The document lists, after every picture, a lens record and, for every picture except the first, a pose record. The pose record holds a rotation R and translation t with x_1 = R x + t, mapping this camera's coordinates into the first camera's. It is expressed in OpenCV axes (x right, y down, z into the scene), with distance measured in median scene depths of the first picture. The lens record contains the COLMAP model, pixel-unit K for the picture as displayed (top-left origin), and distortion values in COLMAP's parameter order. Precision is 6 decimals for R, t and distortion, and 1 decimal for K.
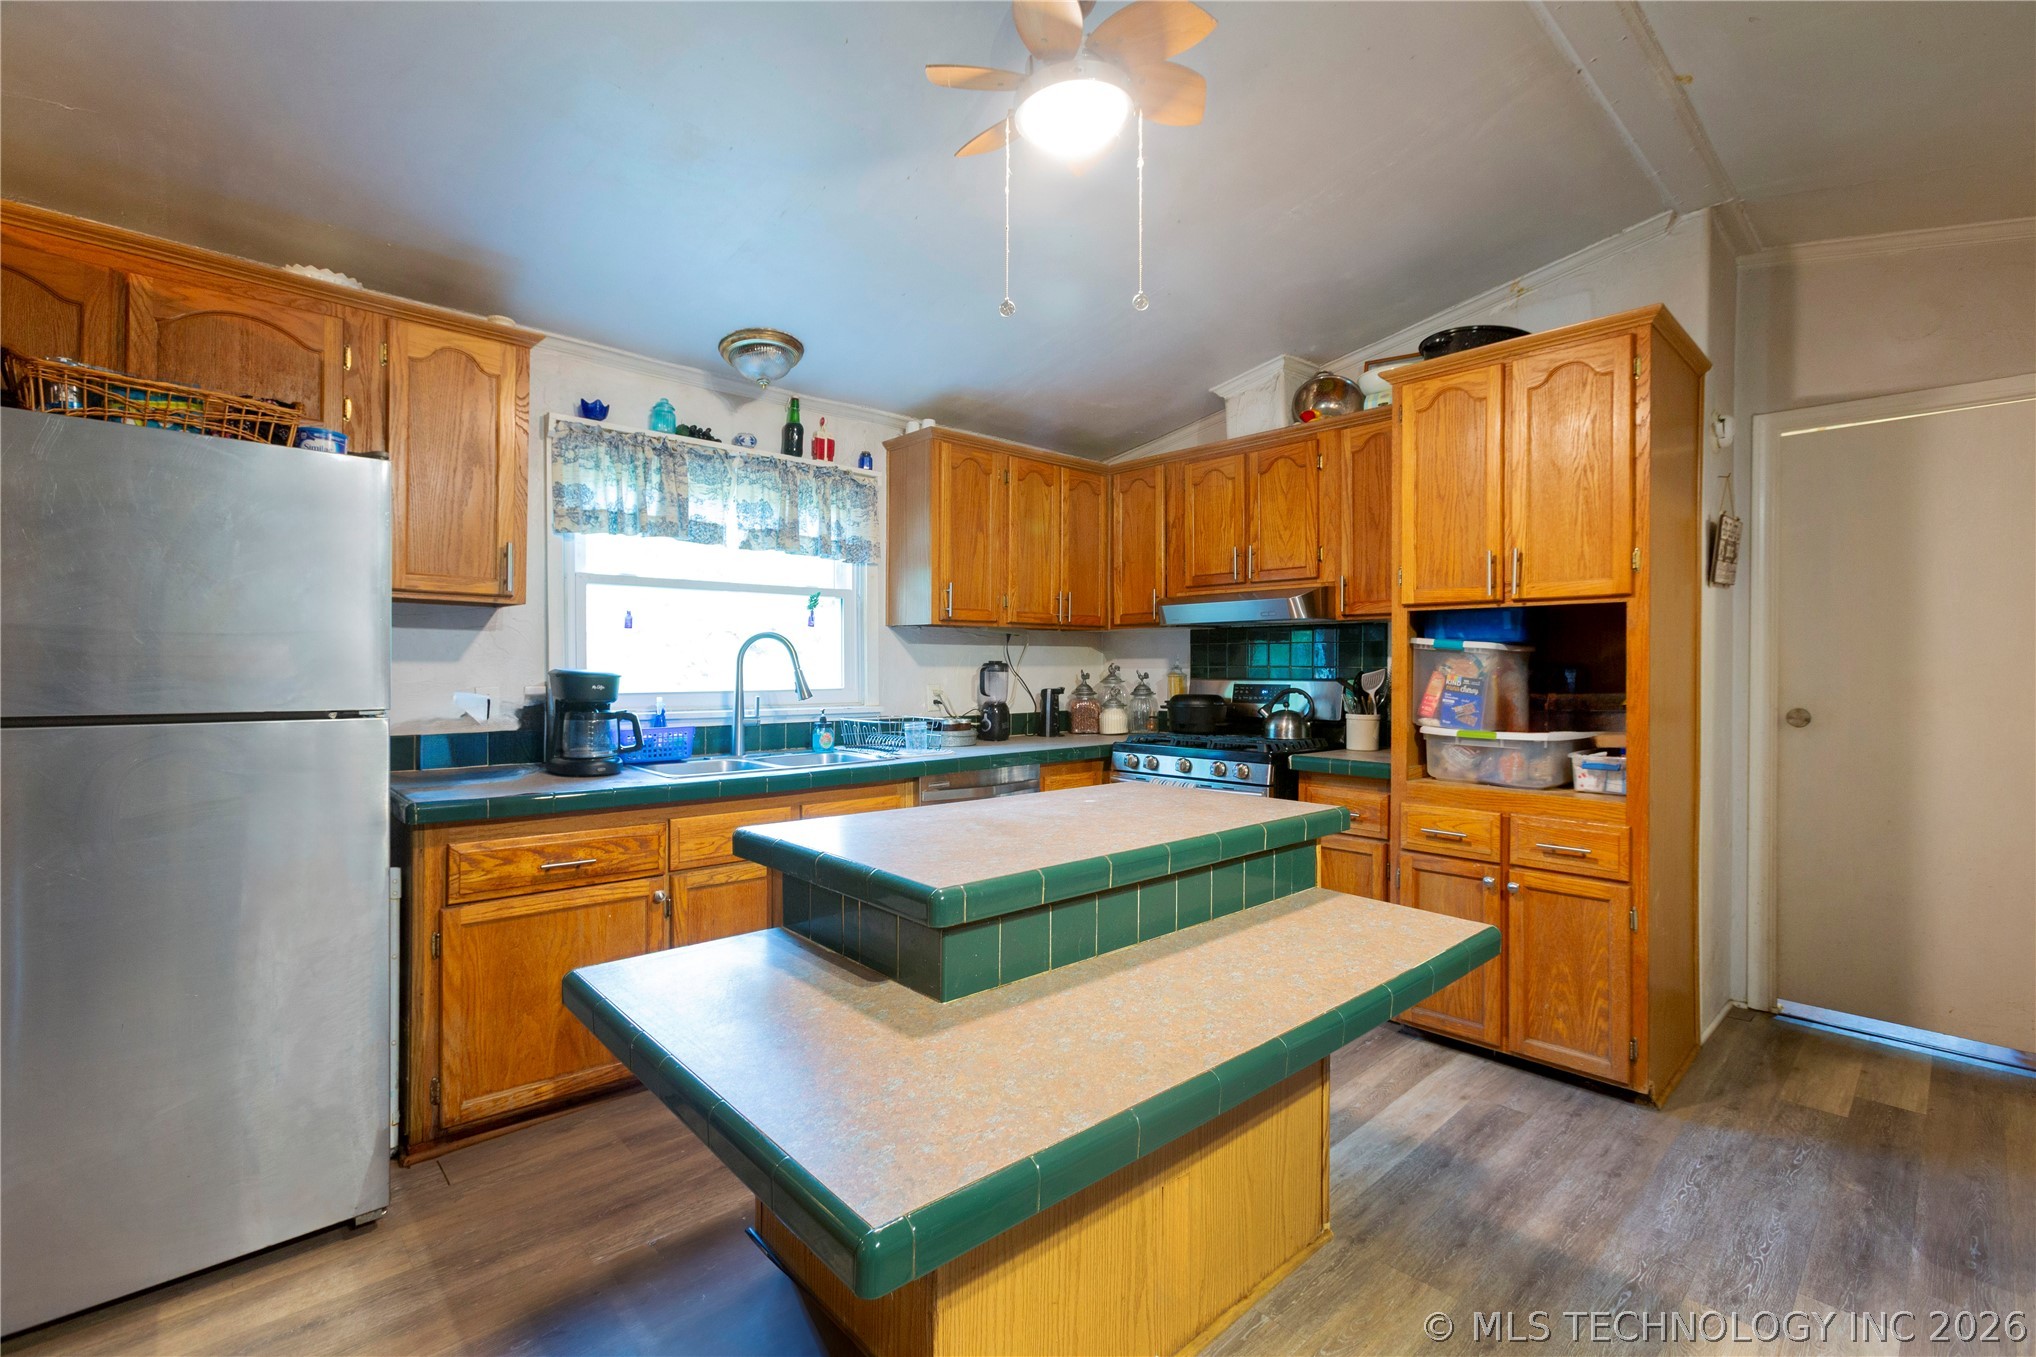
lens RADIAL K [[903.4, 0, 1016.6], [0, 903.4, 671.0], [0, 0, 1]] dist [-0.010376, 0.014371]
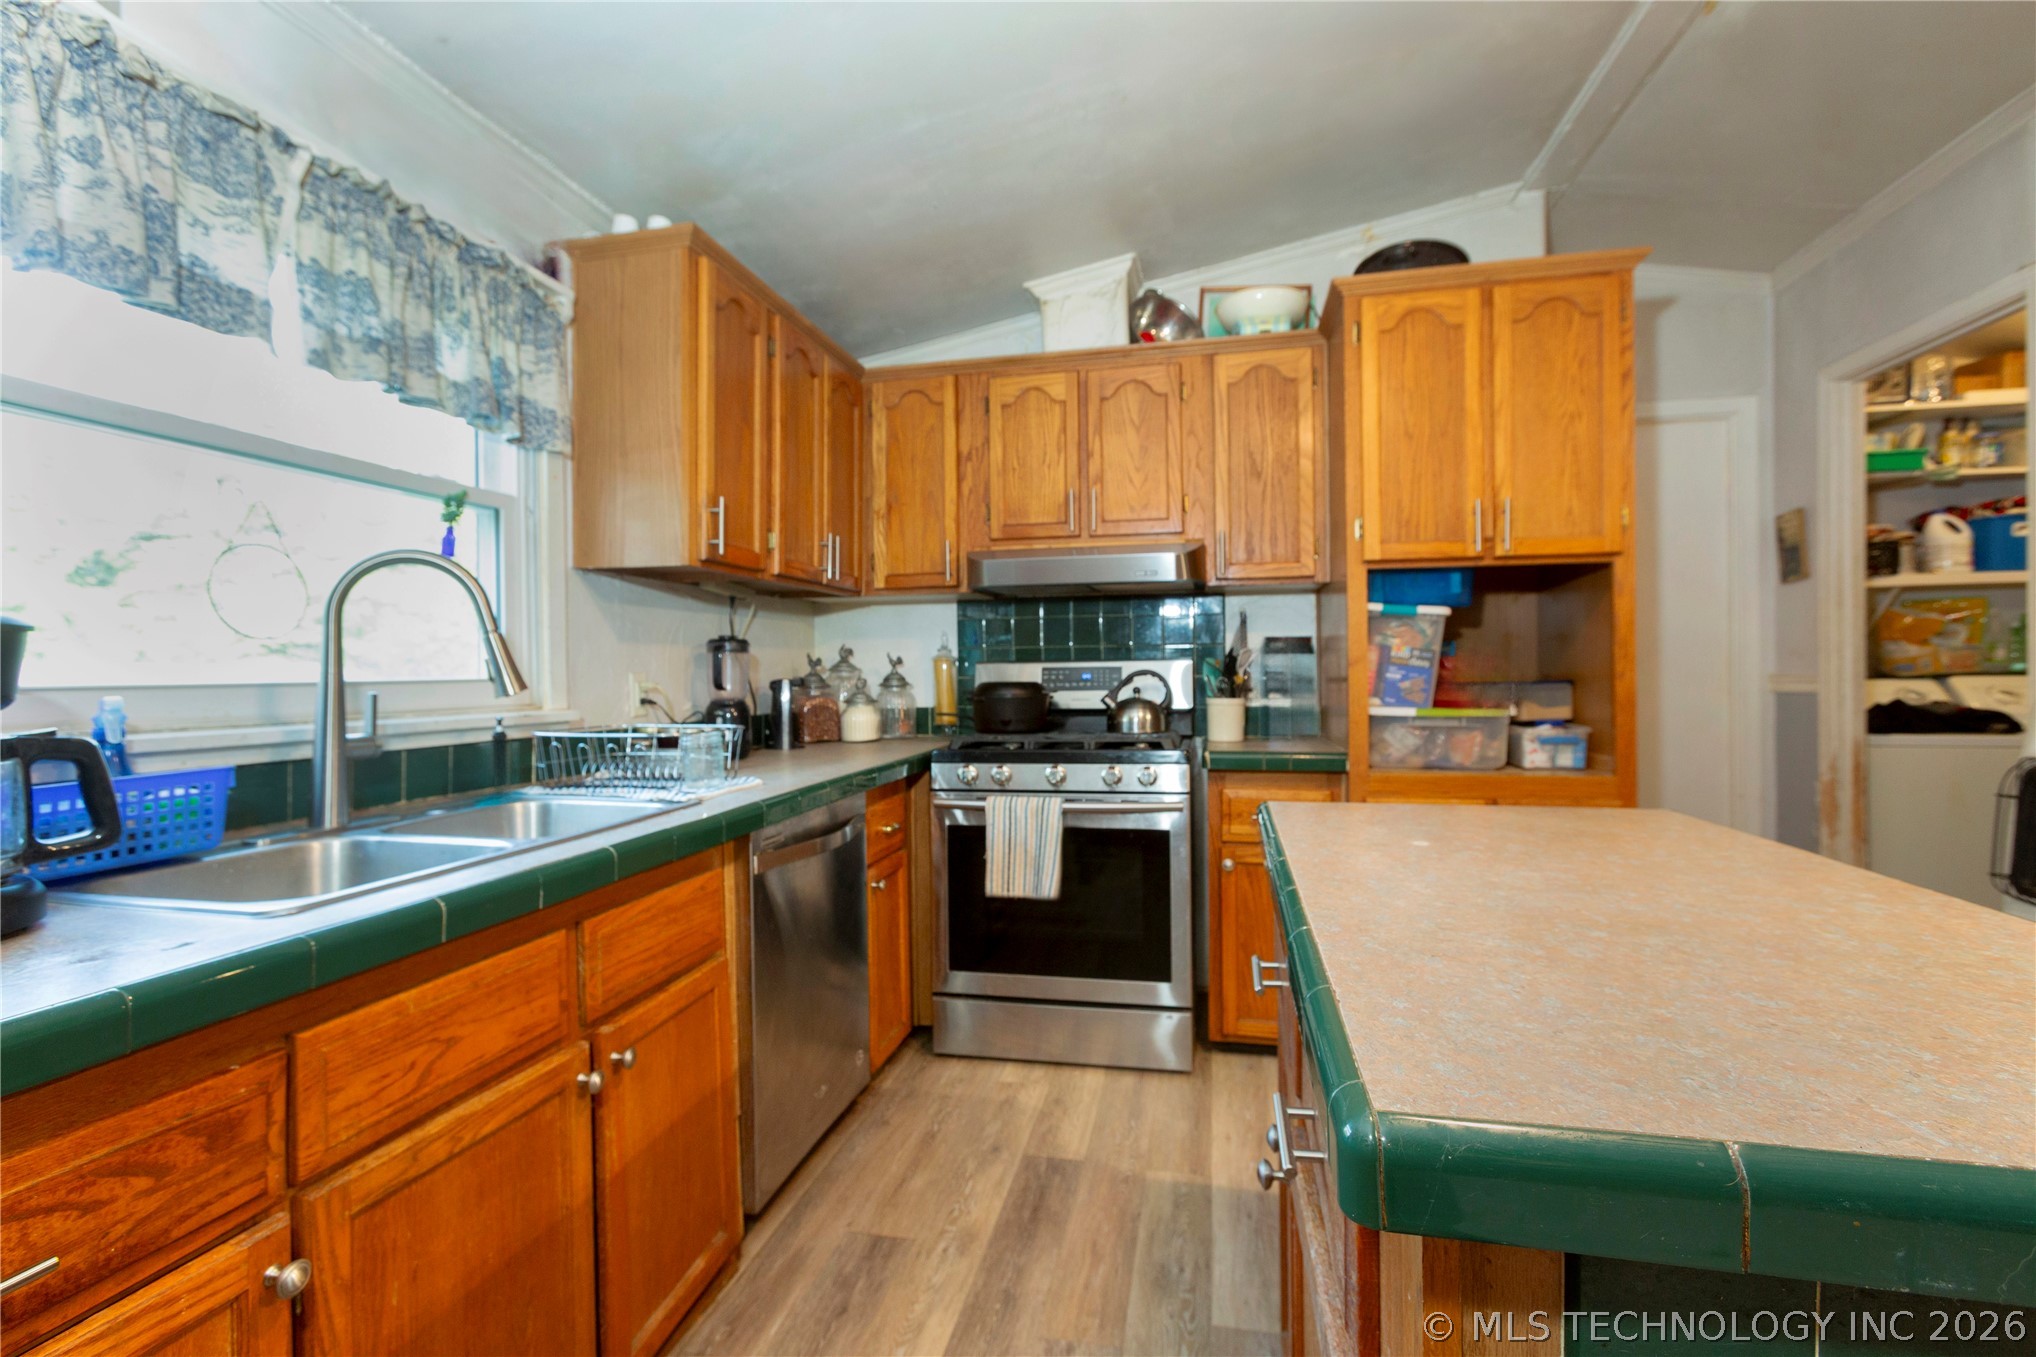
lens RADIAL K [[911.9, 0, 1018.0], [0, 911.9, 678.5], [0, 0, 1]] dist [-0.034792, 0.018139]
pose [[0.817888, -0.015505, 0.575168, -0.276051], [0.015180, 0.999870, 0.005368, 0.022549], [-0.575177, 0.004341, 0.818017, 0.434362]]
